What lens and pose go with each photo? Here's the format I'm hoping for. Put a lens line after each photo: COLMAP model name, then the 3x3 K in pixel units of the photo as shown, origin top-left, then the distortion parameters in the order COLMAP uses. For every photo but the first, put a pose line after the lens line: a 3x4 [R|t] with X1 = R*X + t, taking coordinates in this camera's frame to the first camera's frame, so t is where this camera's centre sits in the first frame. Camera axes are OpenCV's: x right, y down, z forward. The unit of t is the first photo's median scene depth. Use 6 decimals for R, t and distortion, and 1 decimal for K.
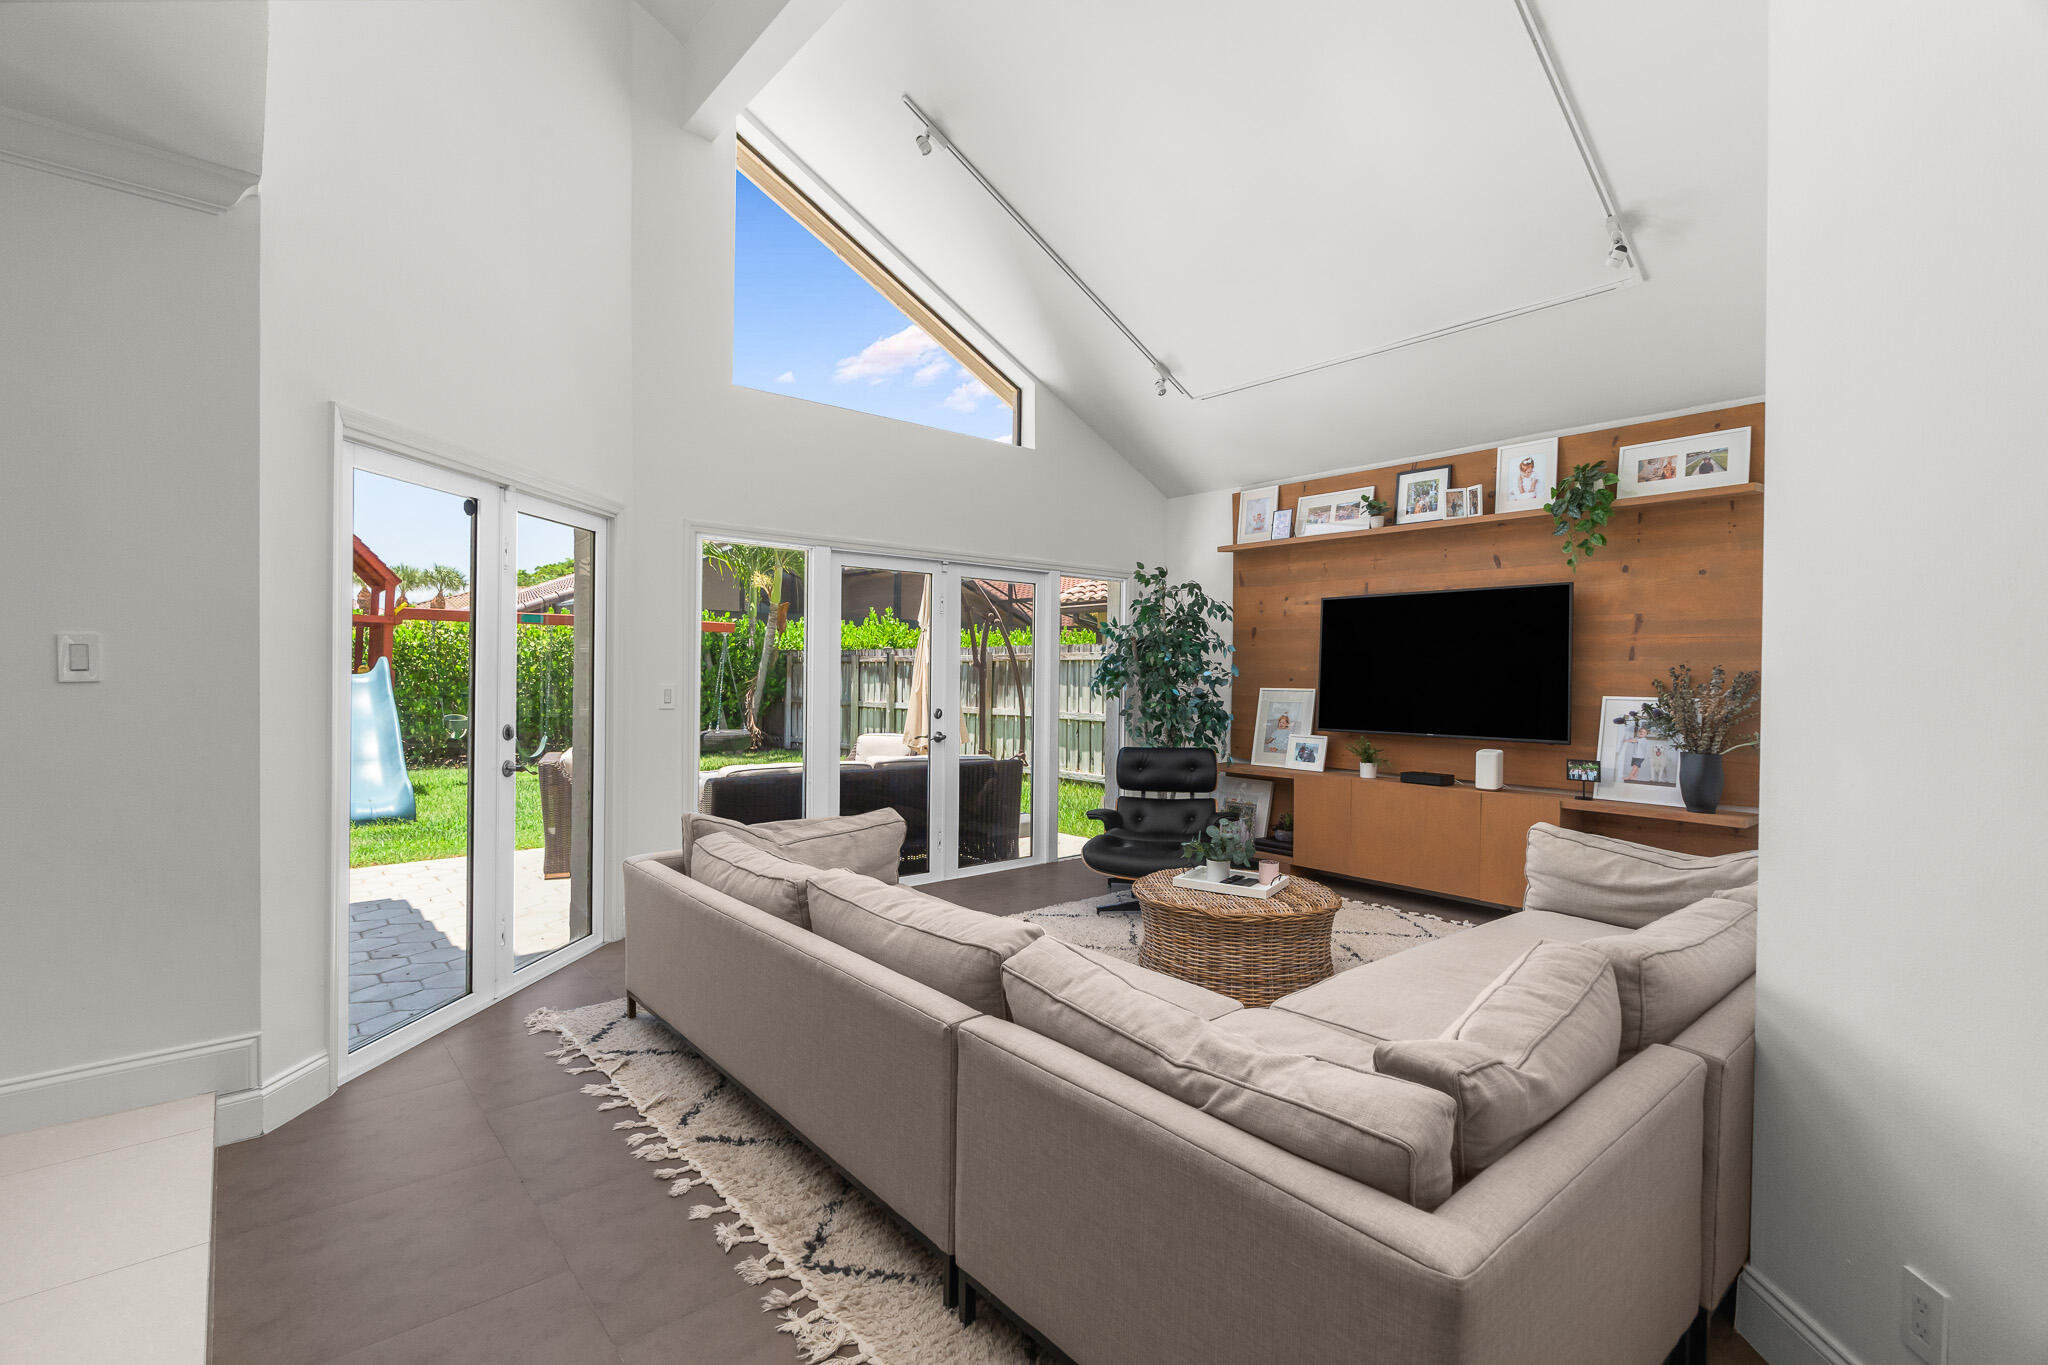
lens RADIAL K [[928.6, 0, 1014.2], [0, 928.6, 676.9], [0, 0, 1]] dist [-0.008115, 0.003654]
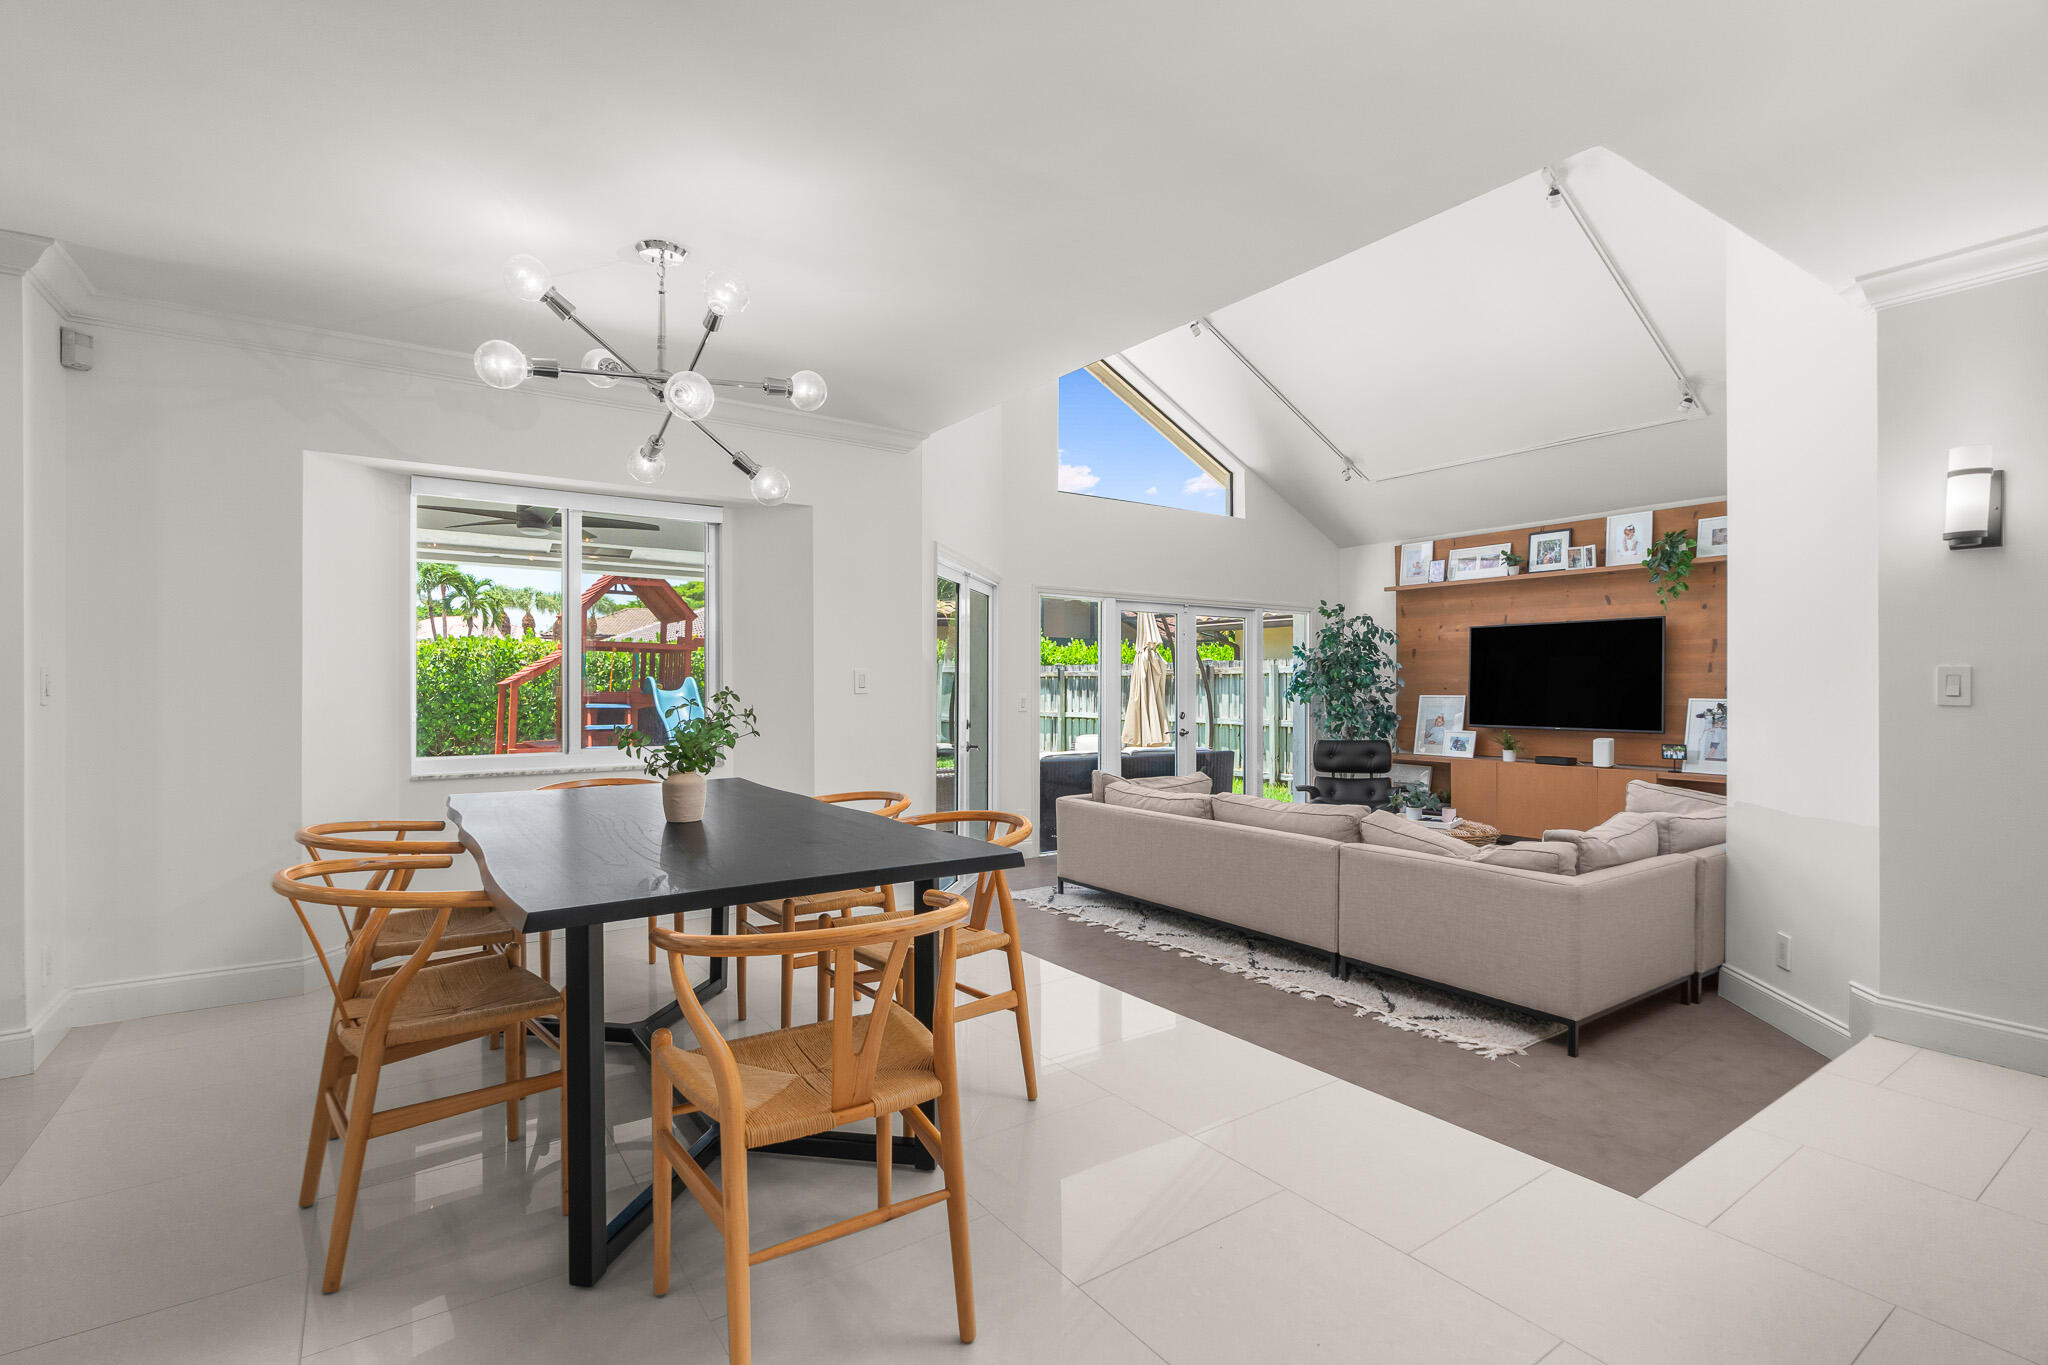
lens RADIAL K [[928.6, 0, 1019.4], [0, 928.6, 681.9], [0, 0, 1]] dist [-0.008115, 0.003654]
pose [[0.995087, -0.009007, -0.098593, -0.190621], [0.008203, 0.999930, -0.008555, -0.000305], [0.098663, 0.007704, 0.995091, -0.405388]]
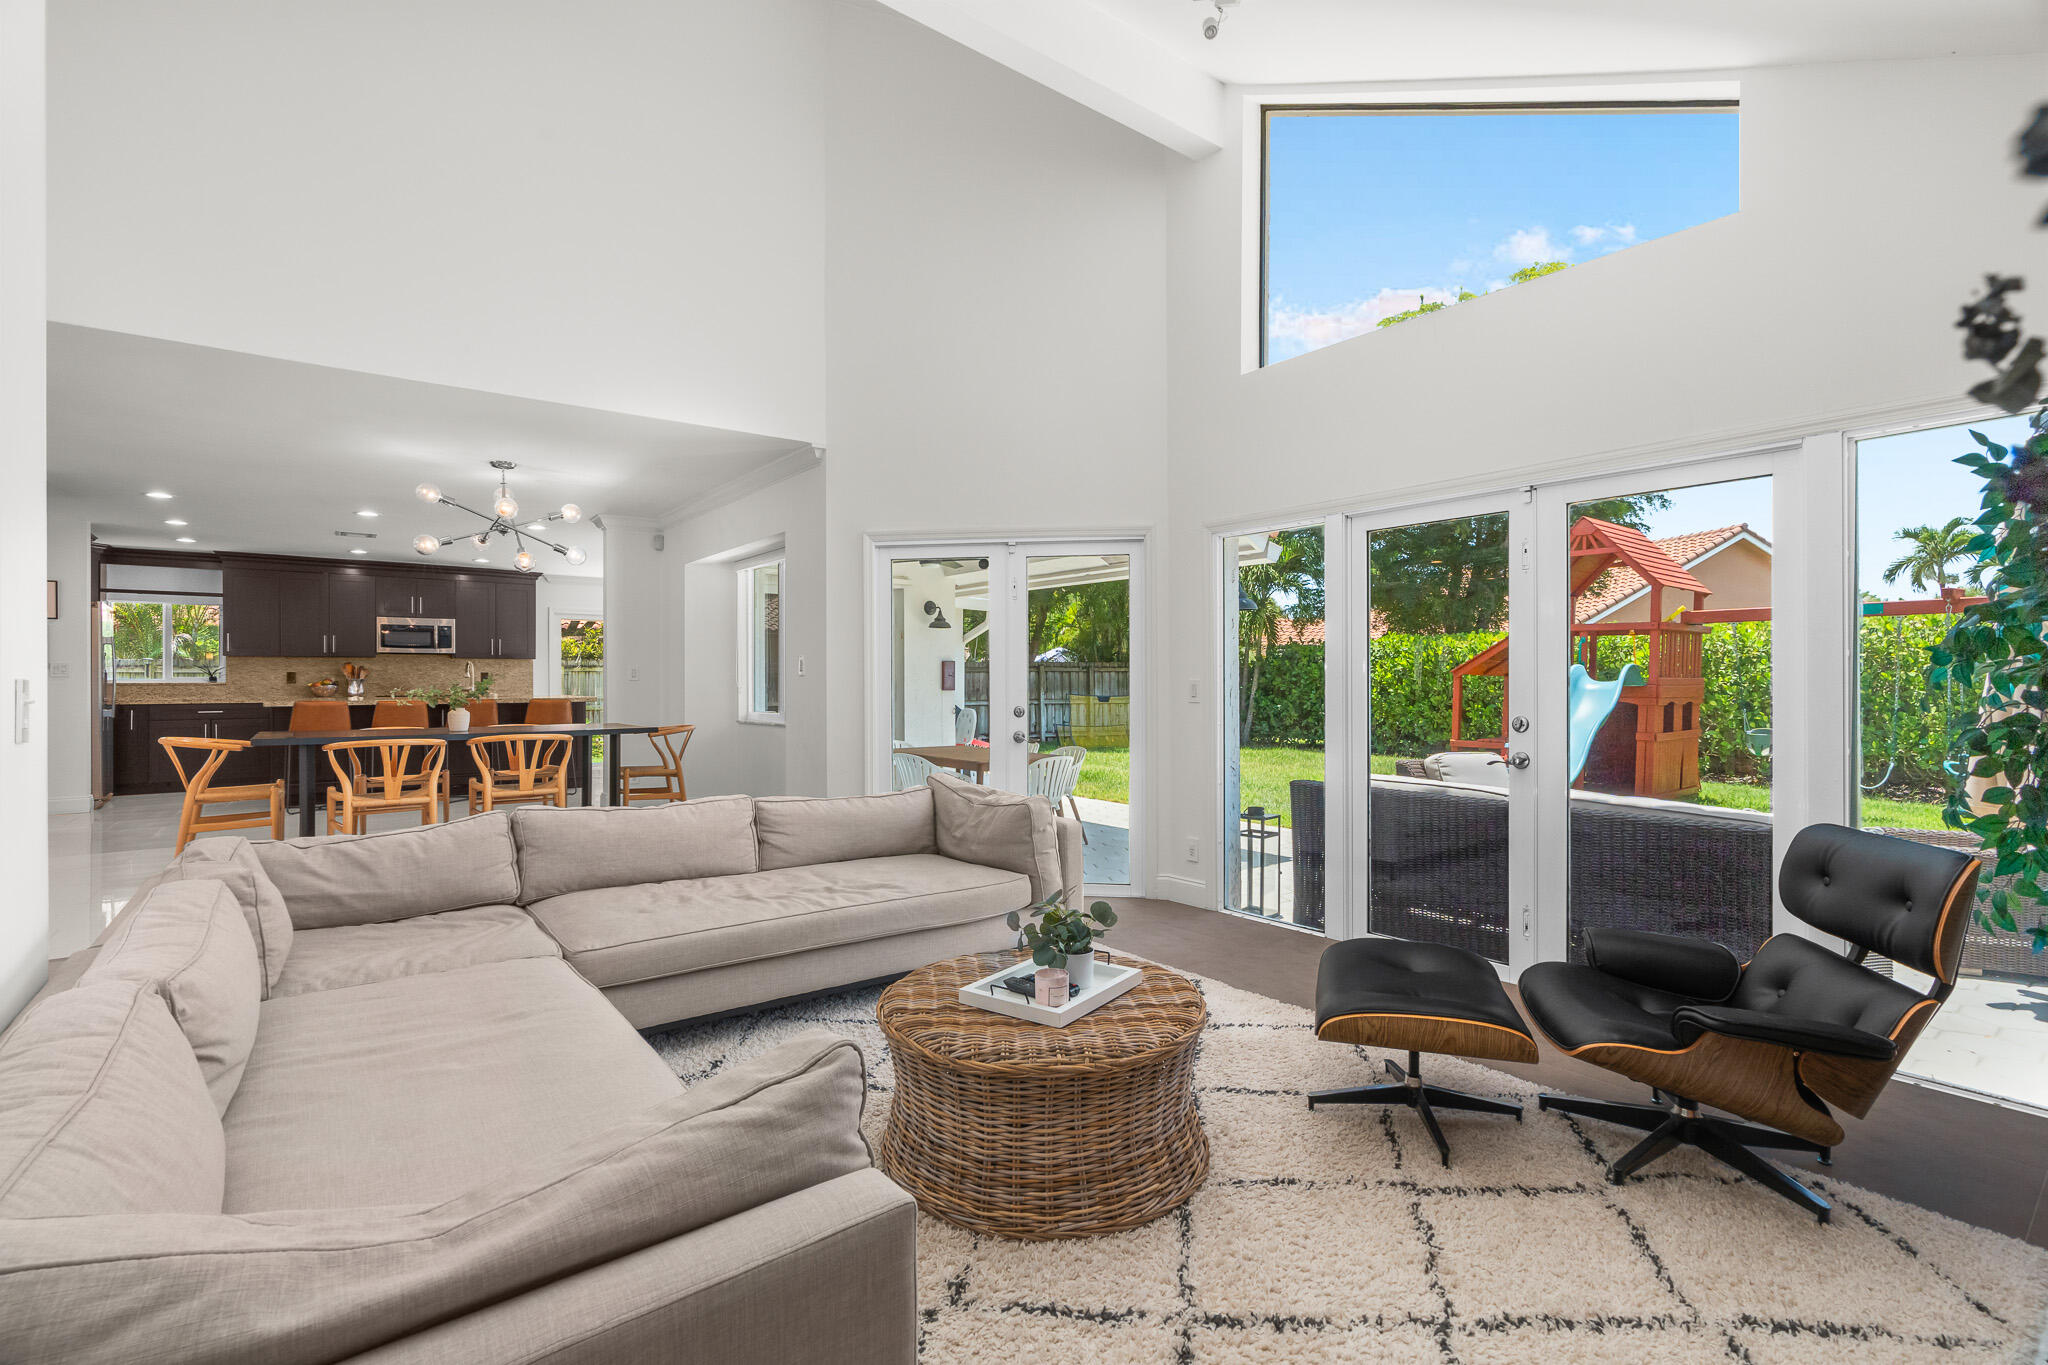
lens RADIAL K [[928.6, 0, 1026.2], [0, 928.6, 677.7], [0, 0, 1]] dist [-0.008115, 0.003654]
pose [[-0.044145, -0.015105, -0.998911, 0.587385], [-0.004636, 0.999878, -0.014915, 0.017813], [0.999014, 0.003973, -0.044209, 0.701852]]
